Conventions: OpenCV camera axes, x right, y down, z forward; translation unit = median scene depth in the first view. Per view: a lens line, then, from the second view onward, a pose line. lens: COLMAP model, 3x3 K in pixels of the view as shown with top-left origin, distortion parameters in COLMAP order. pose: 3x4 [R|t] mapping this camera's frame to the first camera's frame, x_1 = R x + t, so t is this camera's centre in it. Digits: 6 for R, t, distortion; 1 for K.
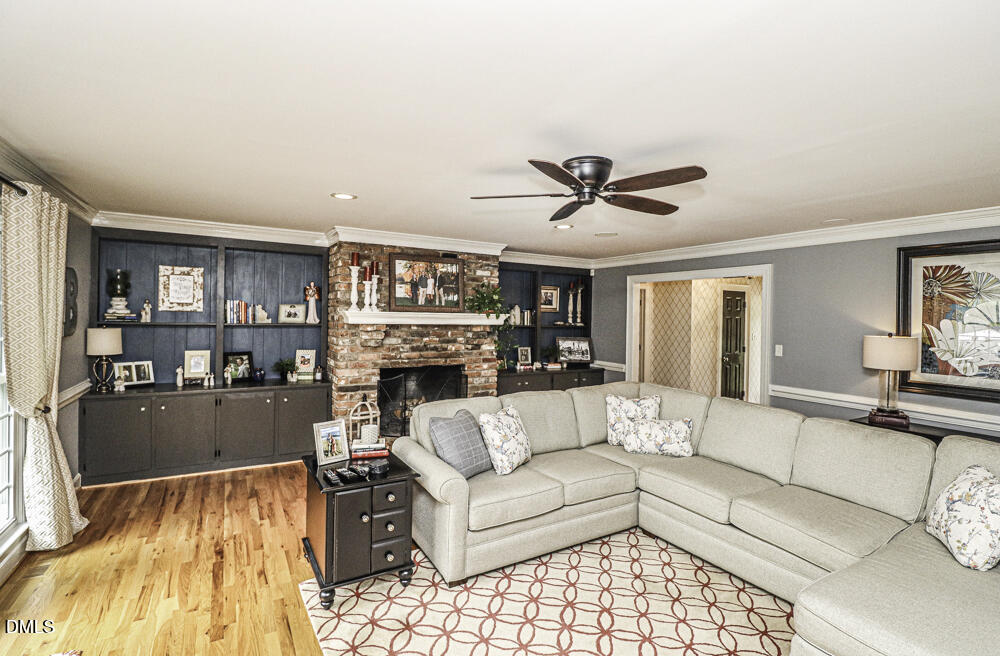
lens RADIAL K [[475.2, 0, 503.7], [0, 475.2, 319.1], [0, 0, 1]] dist [0.022927, -0.020251]
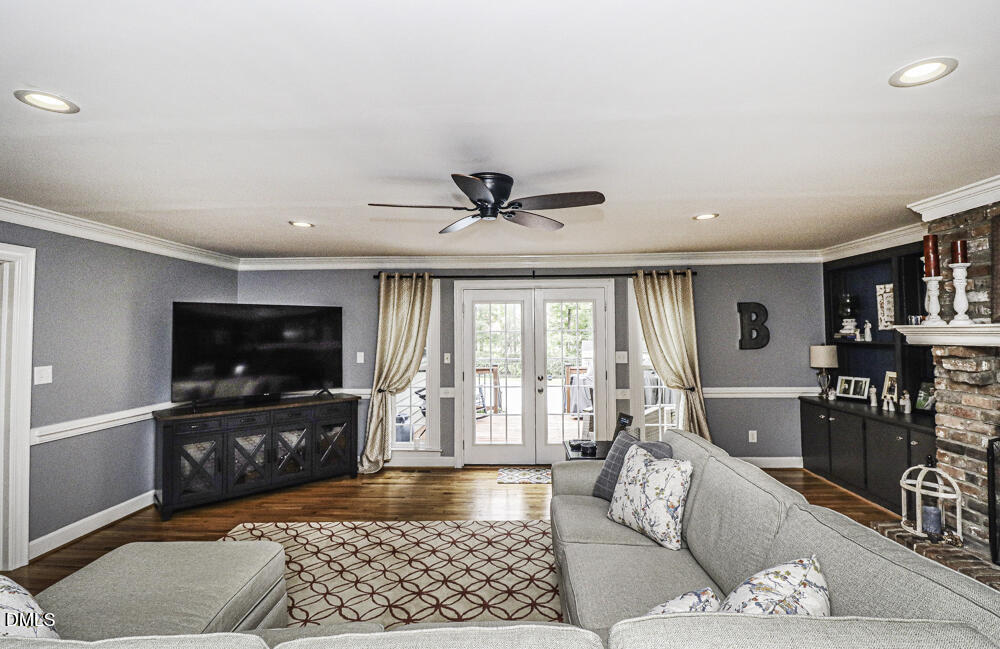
lens RADIAL K [[472.0, 0, 504.0], [0, 472.0, 315.0], [0, 0, 1]] dist [0.002852, -0.012947]
pose [[-0.536884, -0.044851, -0.842463, 0.516052], [-0.008753, 0.998828, -0.047597, 0.005127], [0.843611, -0.018180, -0.536647, 0.811990]]
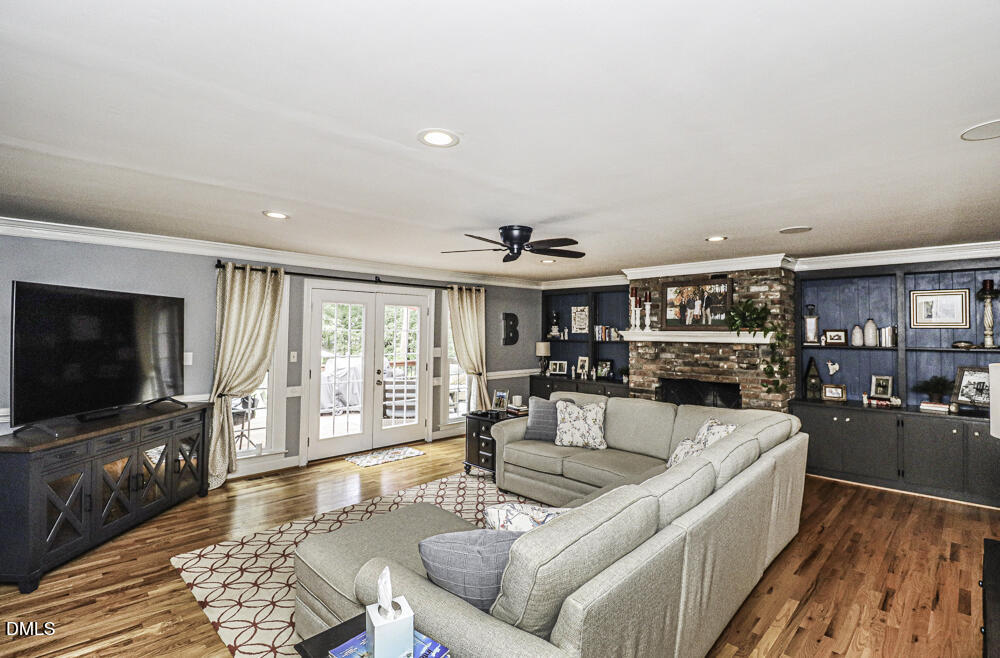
lens RADIAL K [[475.2, 0, 503.7], [0, 475.2, 320.1], [0, 0, 1]] dist [0.022927, -0.020251]
pose [[0.253516, -0.040594, -0.966479, 0.832808], [-0.009943, 0.998957, -0.044566, 0.014440], [0.967280, 0.020908, 0.252848, 0.302952]]
